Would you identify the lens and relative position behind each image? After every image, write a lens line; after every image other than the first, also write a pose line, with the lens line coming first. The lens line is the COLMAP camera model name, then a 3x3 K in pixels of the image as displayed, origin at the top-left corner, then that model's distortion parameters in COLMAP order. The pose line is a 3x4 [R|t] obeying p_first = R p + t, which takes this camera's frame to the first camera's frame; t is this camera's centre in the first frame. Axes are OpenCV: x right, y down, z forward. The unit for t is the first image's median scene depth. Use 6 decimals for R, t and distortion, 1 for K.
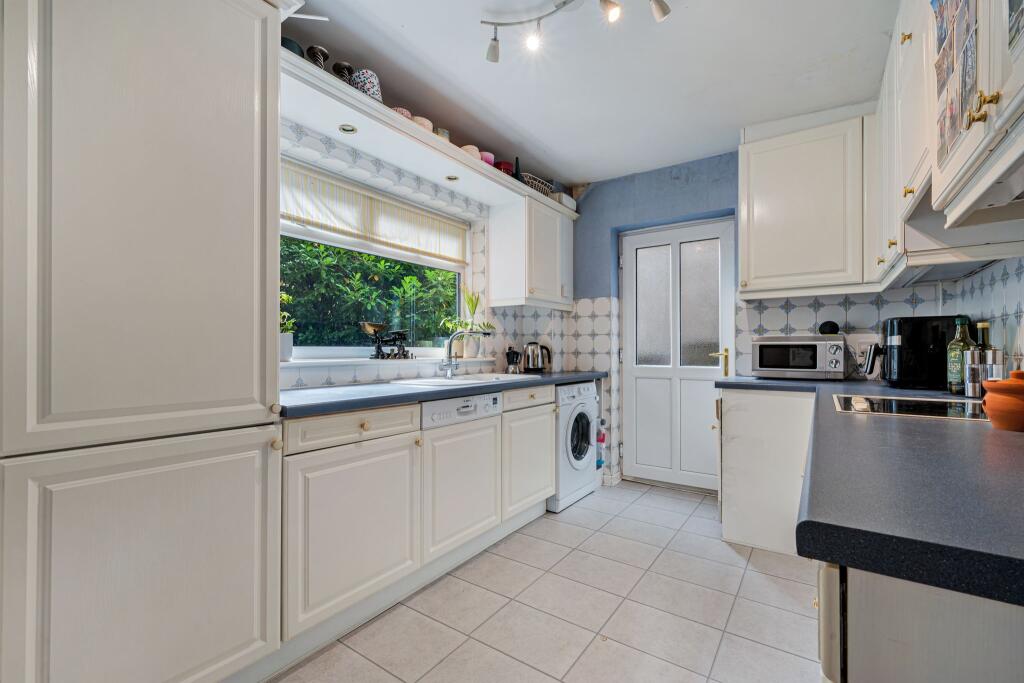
lens RADIAL K [[439.3, 0, 515.8], [0, 439.3, 350.9], [0, 0, 1]] dist [-0.000126, 0.000079]
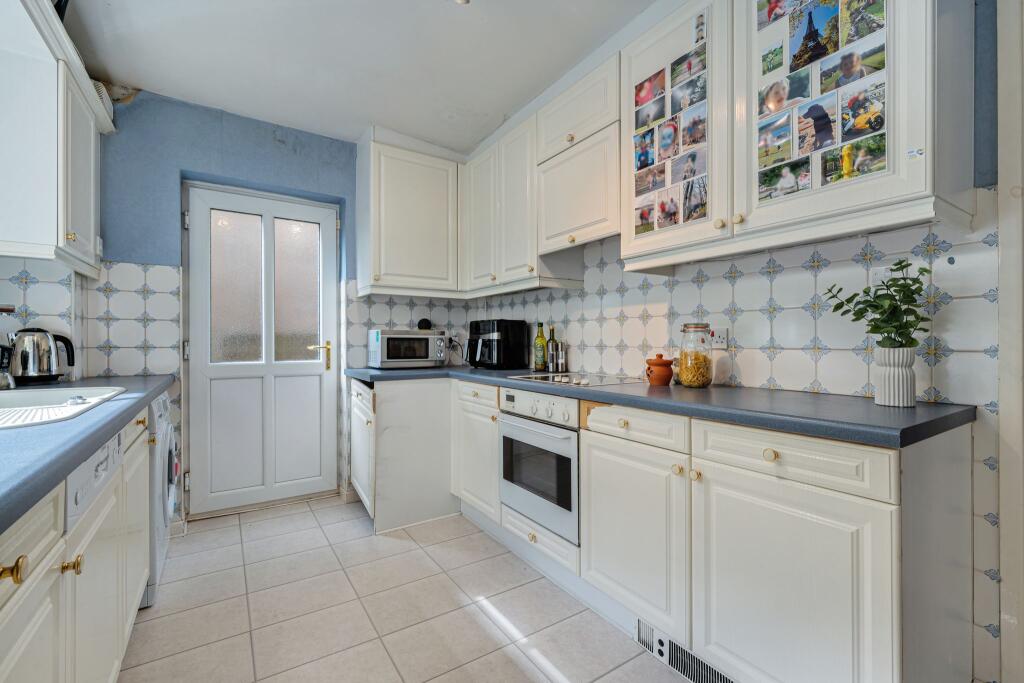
lens RADIAL K [[439.3, 0, 514.8], [0, 439.3, 340.7], [0, 0, 1]] dist [-0.000126, 0.000079]
pose [[0.378362, 0.003161, 0.925652, -0.255588], [0.000954, 0.999992, -0.003804, -0.001719], [-0.925657, 0.002322, 0.378356, 0.258862]]
